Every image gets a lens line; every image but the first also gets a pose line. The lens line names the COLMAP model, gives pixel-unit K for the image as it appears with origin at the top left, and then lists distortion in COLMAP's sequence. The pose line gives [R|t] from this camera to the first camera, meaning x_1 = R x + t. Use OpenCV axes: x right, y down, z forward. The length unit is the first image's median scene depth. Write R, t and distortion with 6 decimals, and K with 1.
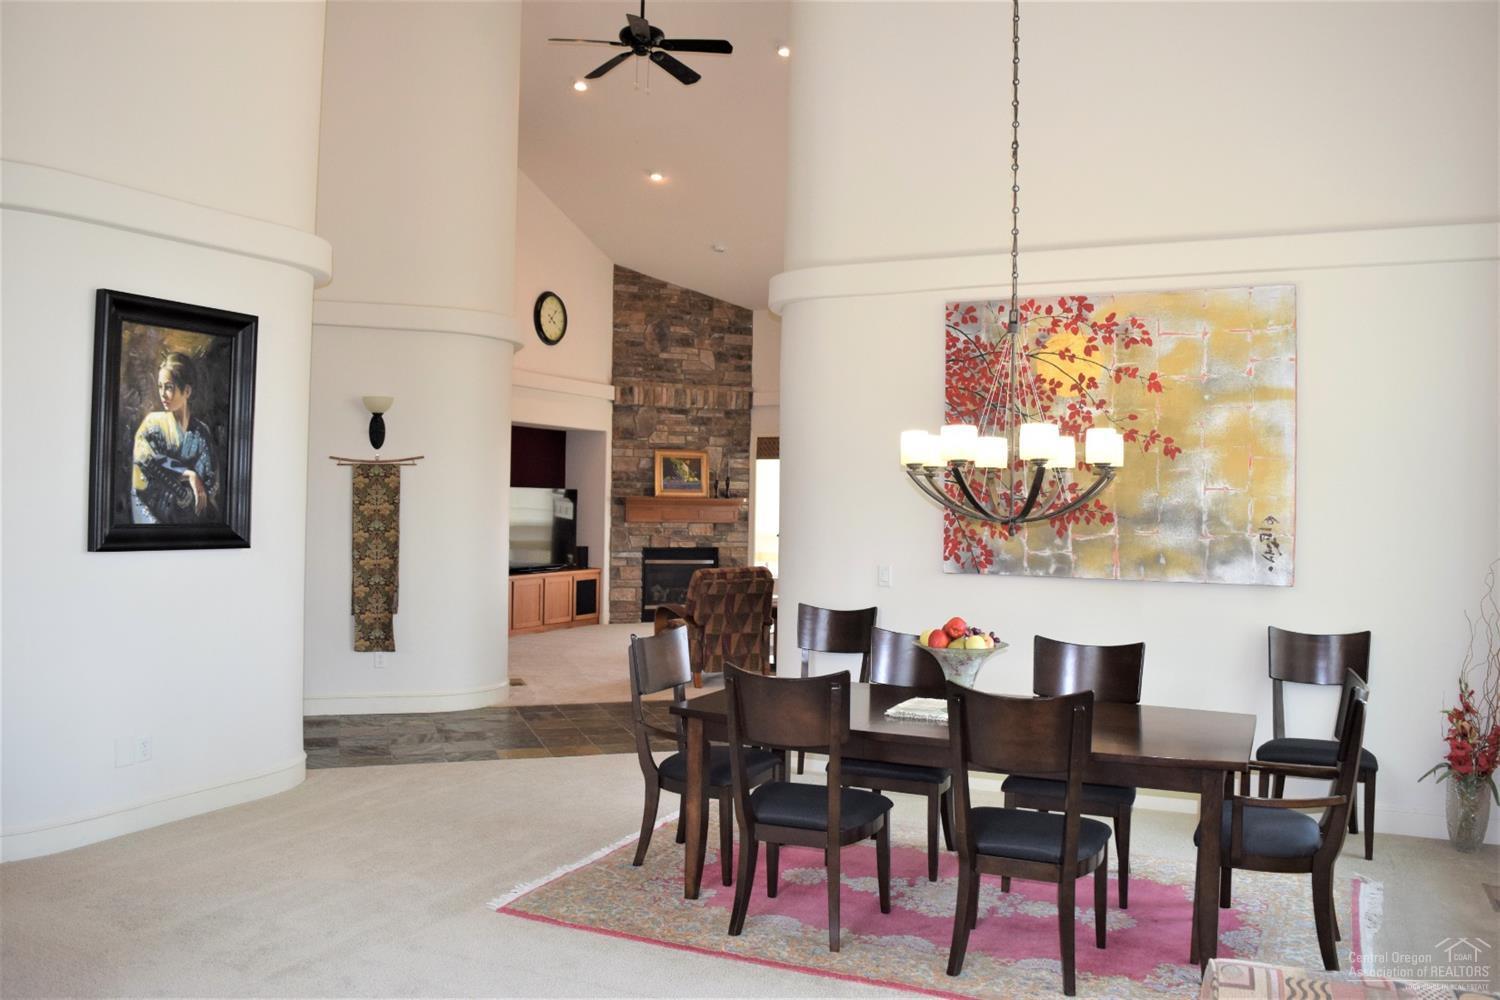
lens RADIAL K [[1181.4, 0, 750.0], [0, 1181.4, 500.0], [0, 0, 1]] dist [-0.094284, 0.008810]
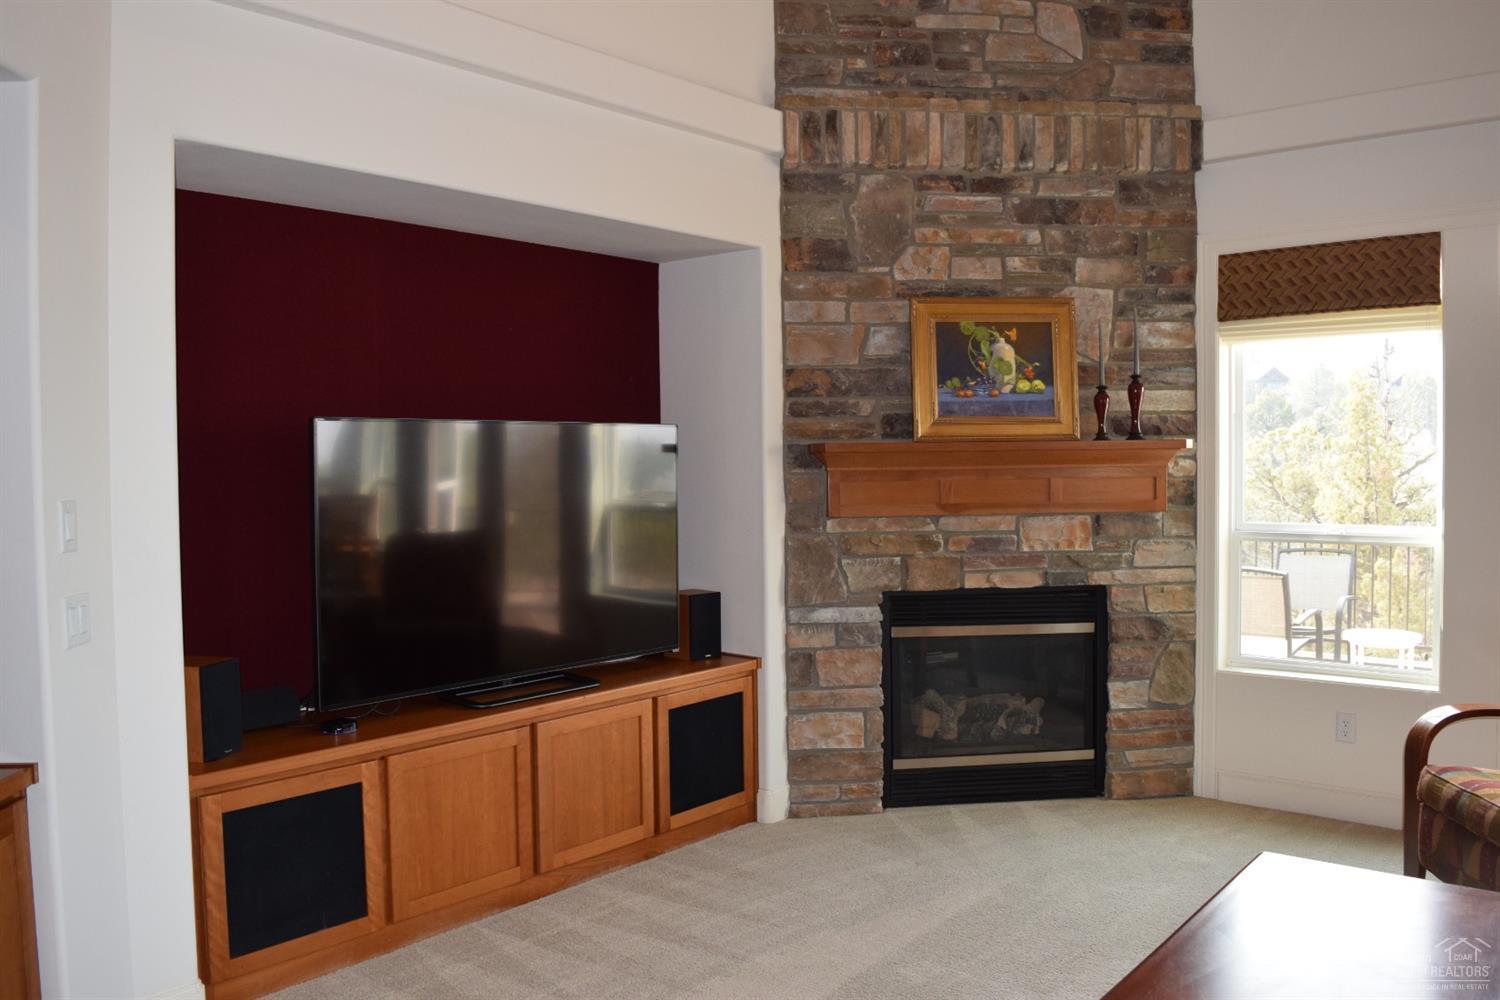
lens RADIAL K [[1181.4, 0, 750.0], [0, 1181.4, 500.0], [0, 0, 1]] dist [-0.094284, 0.008810]
pose [[0.966789, -0.020695, -0.254738, -0.040994], [0.028403, 0.999242, 0.026617, 0.003844], [0.253994, -0.032968, 0.966644, 0.662191]]
